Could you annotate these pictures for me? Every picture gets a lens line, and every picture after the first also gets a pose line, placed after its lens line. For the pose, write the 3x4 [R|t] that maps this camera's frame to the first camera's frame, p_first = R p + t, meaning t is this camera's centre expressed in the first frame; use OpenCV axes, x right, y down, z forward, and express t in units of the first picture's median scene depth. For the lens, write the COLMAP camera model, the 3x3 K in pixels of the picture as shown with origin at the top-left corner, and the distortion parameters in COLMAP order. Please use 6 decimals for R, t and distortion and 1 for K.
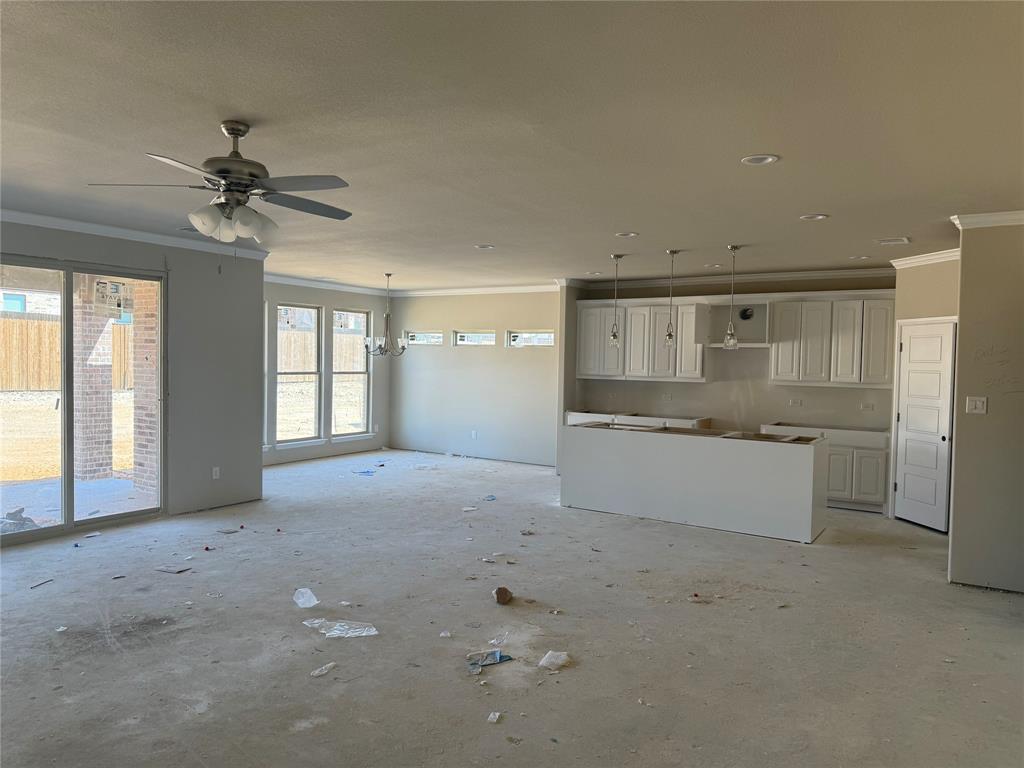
lens RADIAL K [[704.9, 0, 503.9], [0, 704.9, 373.5], [0, 0, 1]] dist [0.041214, -0.040895]
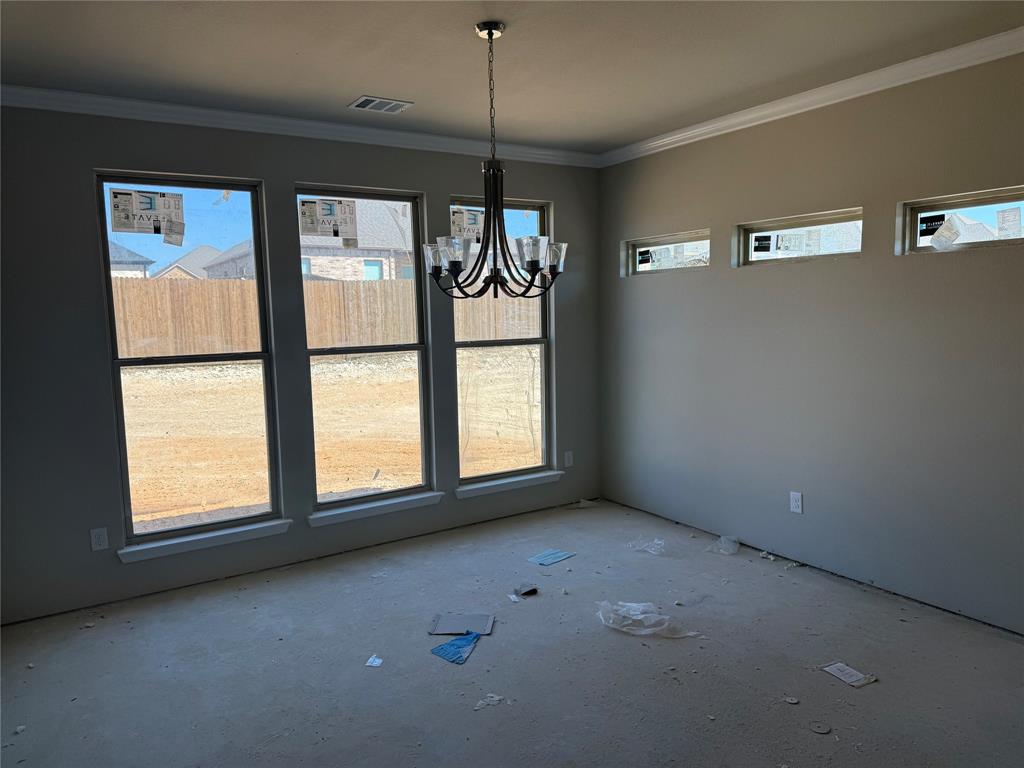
lens RADIAL K [[704.9, 0, 504.7], [0, 704.9, 390.3], [0, 0, 1]] dist [0.041214, -0.040895]
pose [[0.905065, 0.005020, -0.425243, -0.031813], [0.035565, 0.995534, 0.087446, -0.014392], [0.423783, -0.094268, 0.900845, 0.853724]]
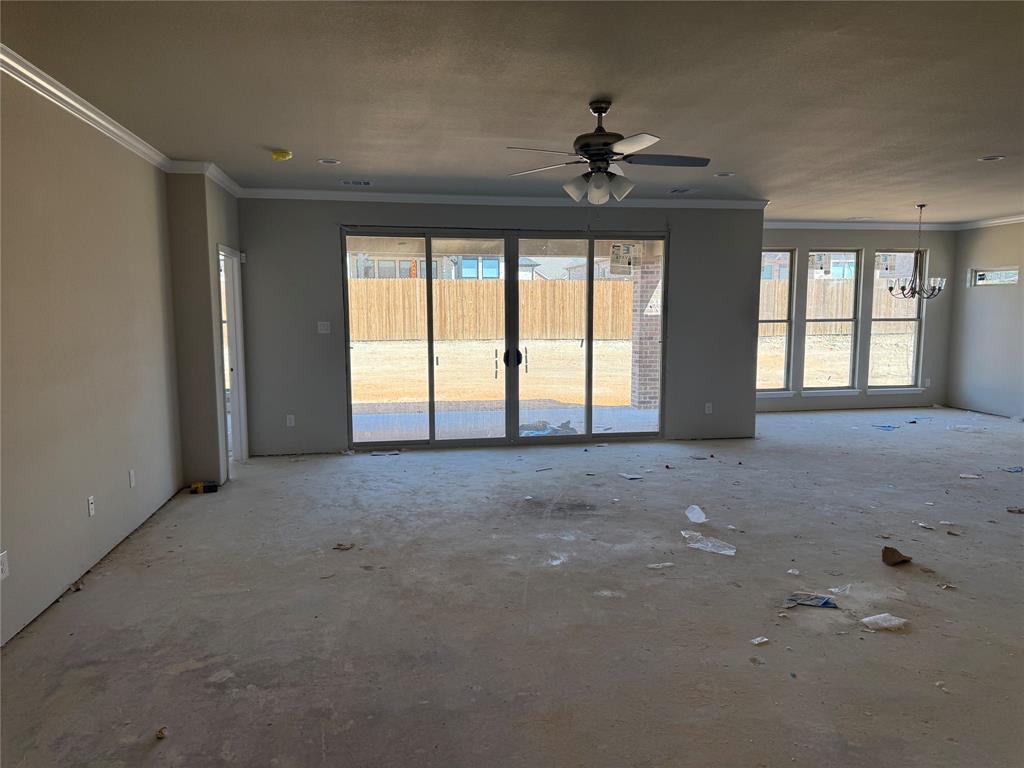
lens RADIAL K [[704.9, 0, 523.4], [0, 704.9, 386.3], [0, 0, 1]] dist [0.041214, -0.040895]
pose [[0.679833, 0.057641, -0.731098, 0.193170], [0.002939, 0.996684, 0.081314, 0.012556], [0.733361, -0.057429, 0.677409, 0.028950]]
